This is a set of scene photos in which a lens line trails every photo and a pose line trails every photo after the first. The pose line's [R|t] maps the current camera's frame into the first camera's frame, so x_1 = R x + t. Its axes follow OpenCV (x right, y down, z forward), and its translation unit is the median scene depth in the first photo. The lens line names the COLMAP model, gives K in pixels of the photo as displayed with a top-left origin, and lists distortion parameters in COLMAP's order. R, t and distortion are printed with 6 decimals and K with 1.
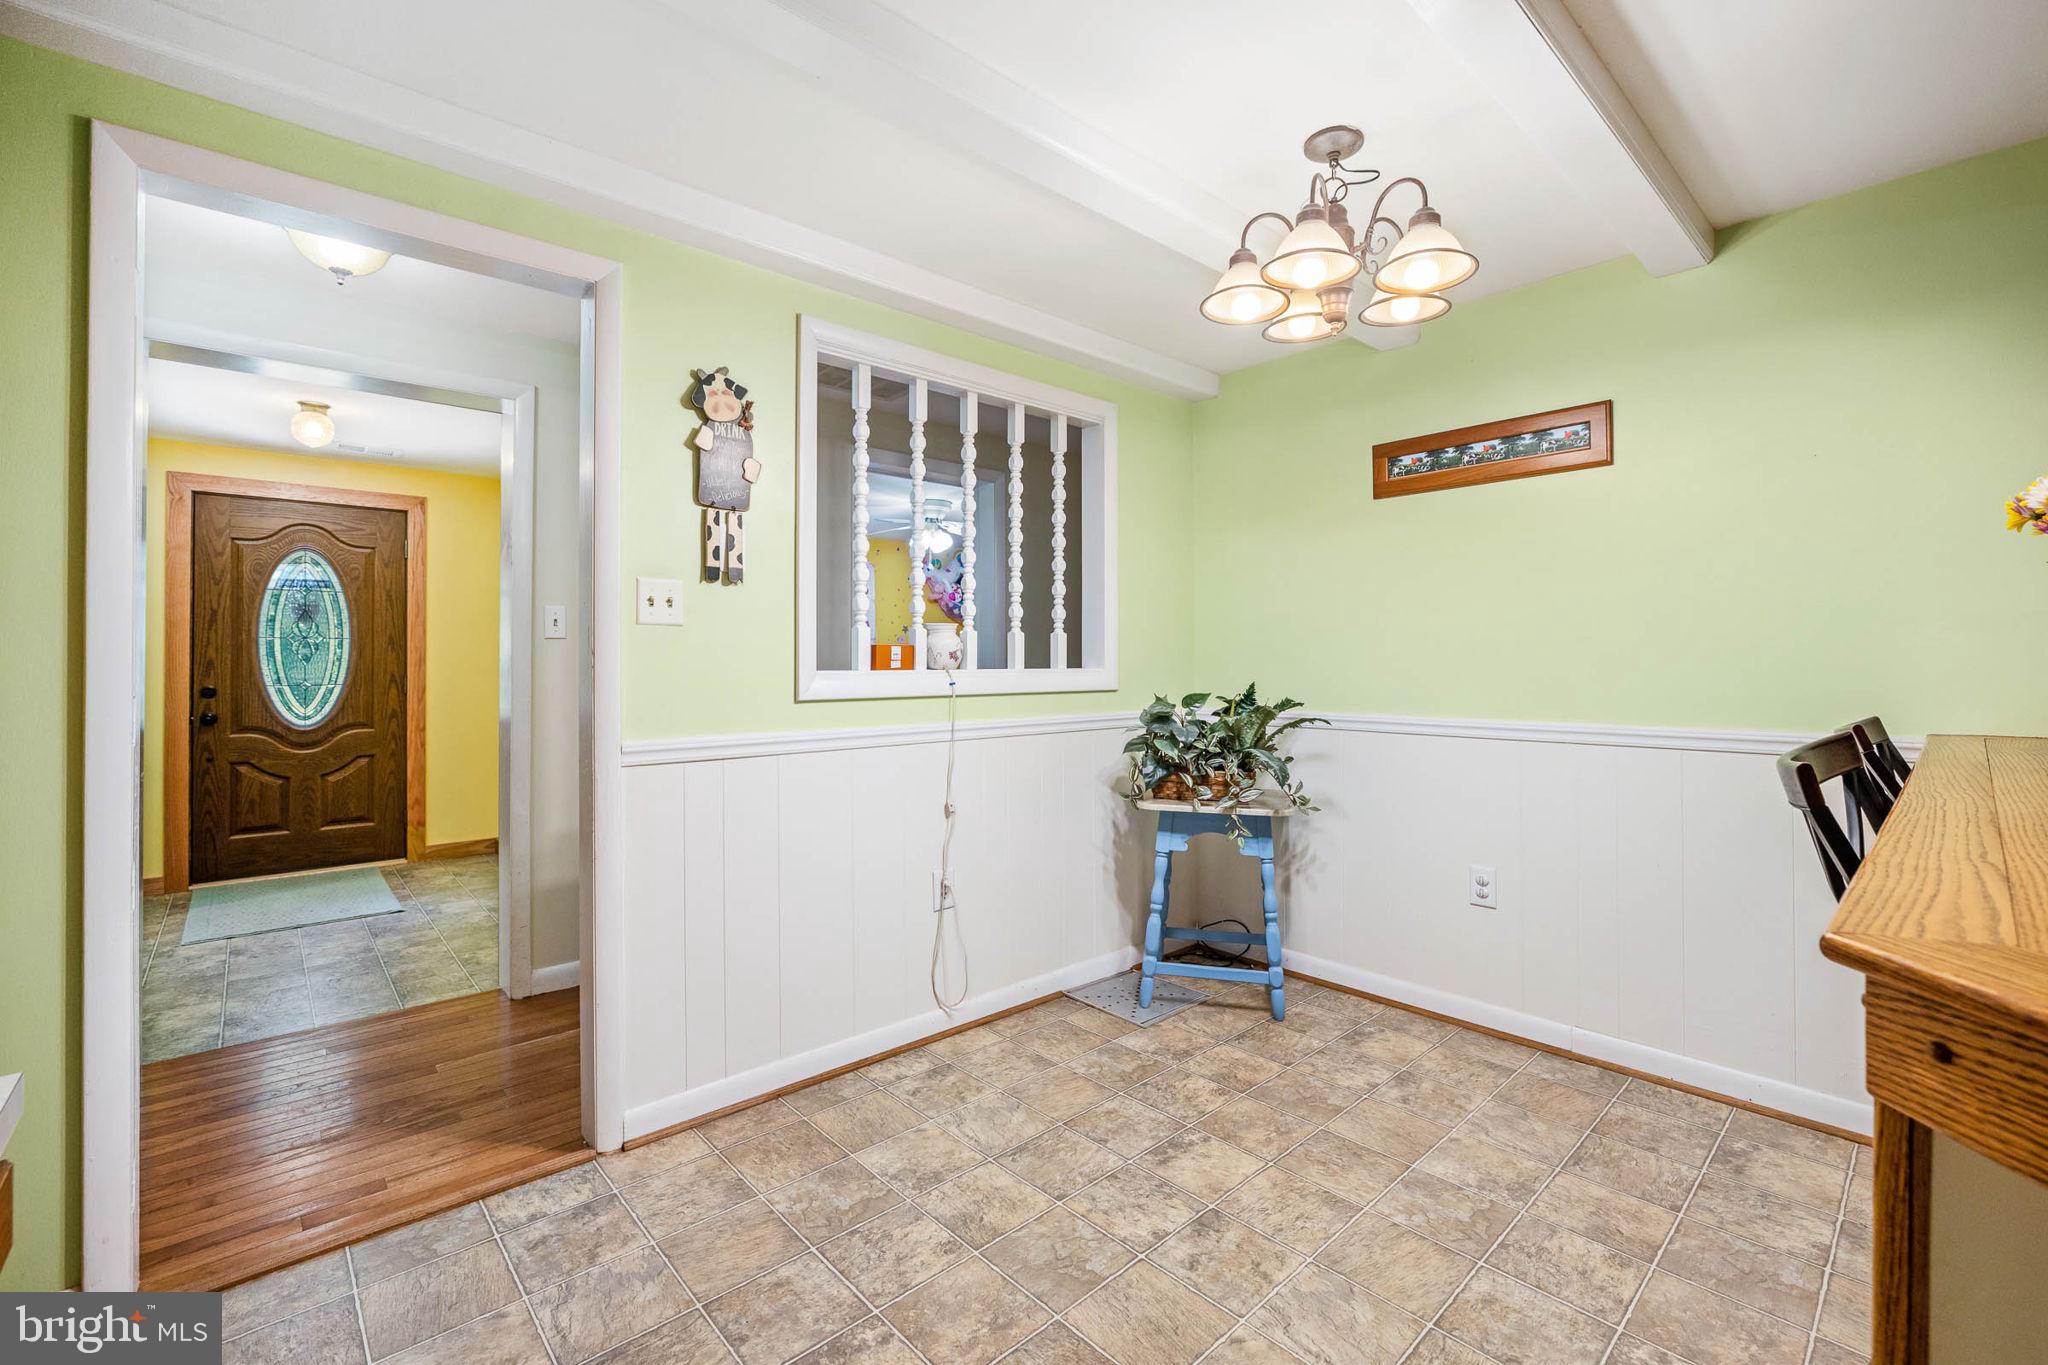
lens RADIAL K [[879.6, 0, 1016.4], [0, 879.6, 655.4], [0, 0, 1]] dist [-0.028510, 0.013300]
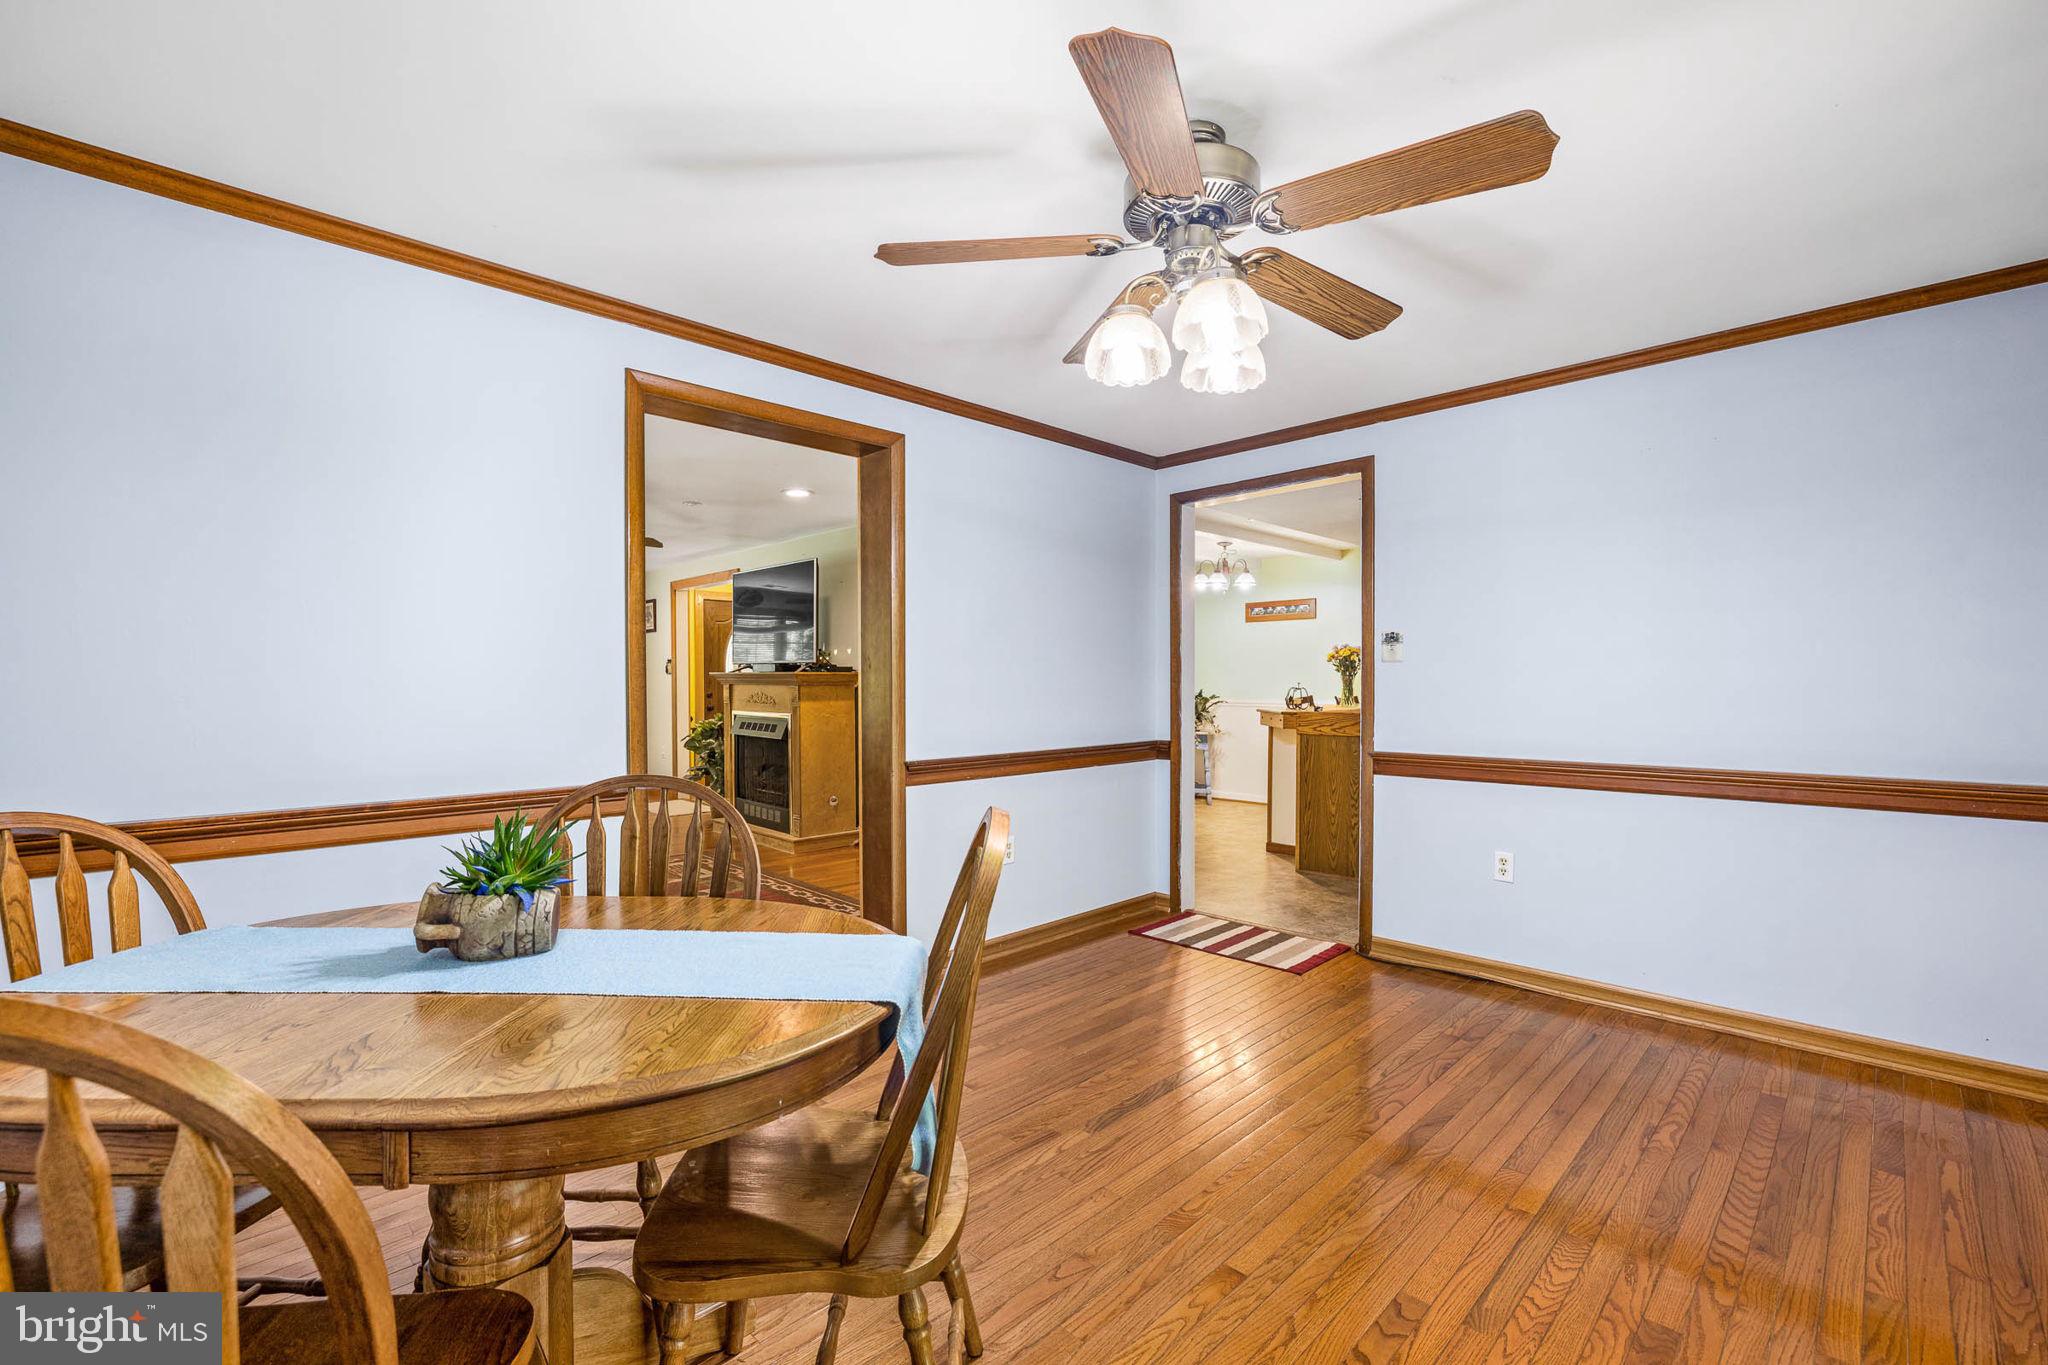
lens RADIAL K [[909.4, 0, 1026.2], [0, 909.4, 700.9], [0, 0, 1]] dist [-0.018100, 0.000103]
pose [[0.997440, 0.002692, 0.071461, -0.502775], [-0.004671, 0.999610, 0.027542, -0.008155], [-0.071359, -0.027806, 0.997063, -1.877506]]
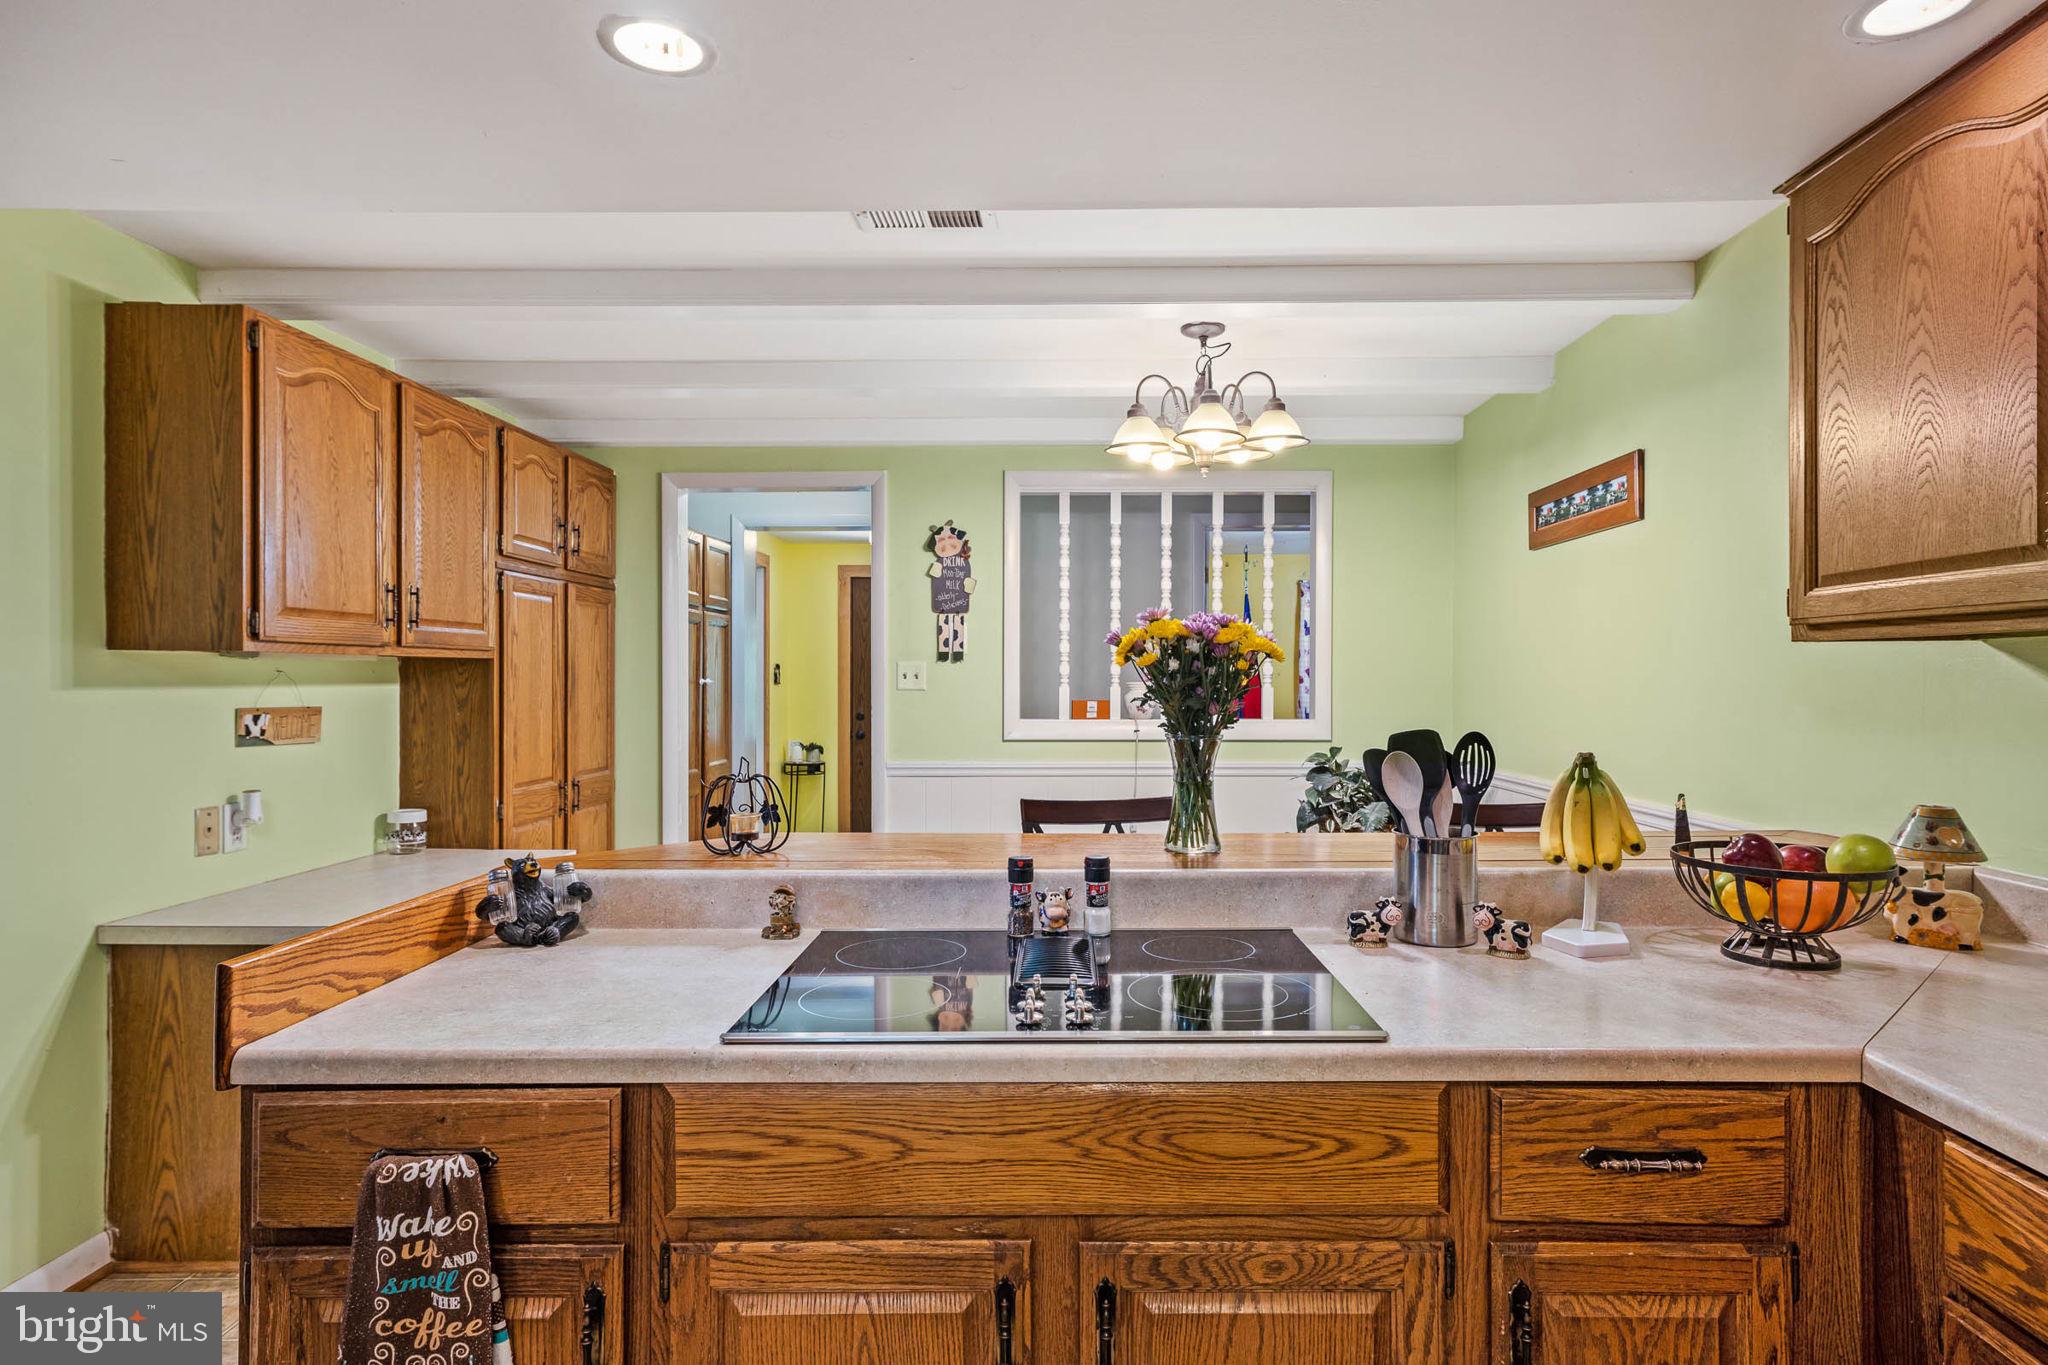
lens RADIAL K [[1130.2, 0, 1063.3], [0, 1130.2, 685.7], [0, 0, 1]] dist [0.007922, 0.003456]
pose [[0.741964, 0.006726, -0.670406, 0.889755], [0.003702, 0.999893, 0.014128, -0.053030], [0.670430, -0.012964, 0.741860, -0.263079]]
